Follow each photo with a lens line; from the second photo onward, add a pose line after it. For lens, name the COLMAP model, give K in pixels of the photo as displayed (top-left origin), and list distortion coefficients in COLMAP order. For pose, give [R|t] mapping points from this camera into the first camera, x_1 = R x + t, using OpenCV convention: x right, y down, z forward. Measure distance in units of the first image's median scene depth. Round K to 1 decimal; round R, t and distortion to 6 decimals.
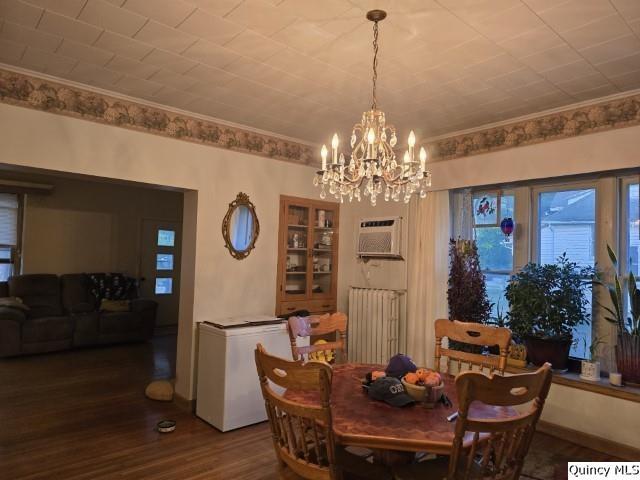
lens RADIAL K [[438.6, 0, 320.0], [0, 438.6, 240.0], [0, 0, 1]] dist [0.032722, -0.008640]
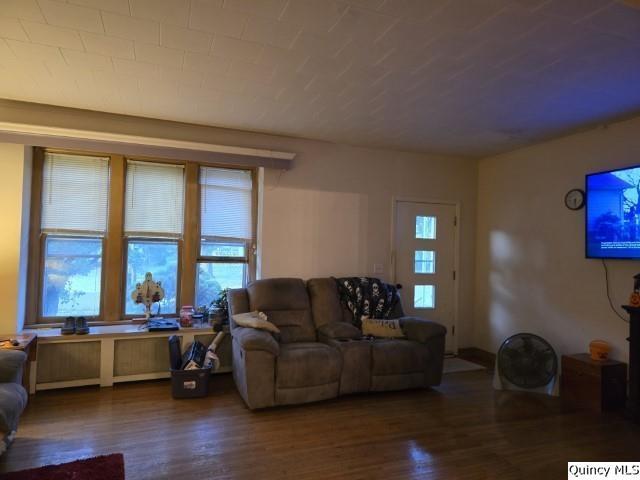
lens RADIAL K [[438.6, 0, 320.0], [0, 438.6, 240.0], [0, 0, 1]] dist [0.032722, -0.008640]
pose [[0.933120, -0.016785, -0.359172, -0.287284], [0.015885, 0.999859, -0.005455, 0.018136], [0.359213, -0.000615, 0.933255, 0.325970]]
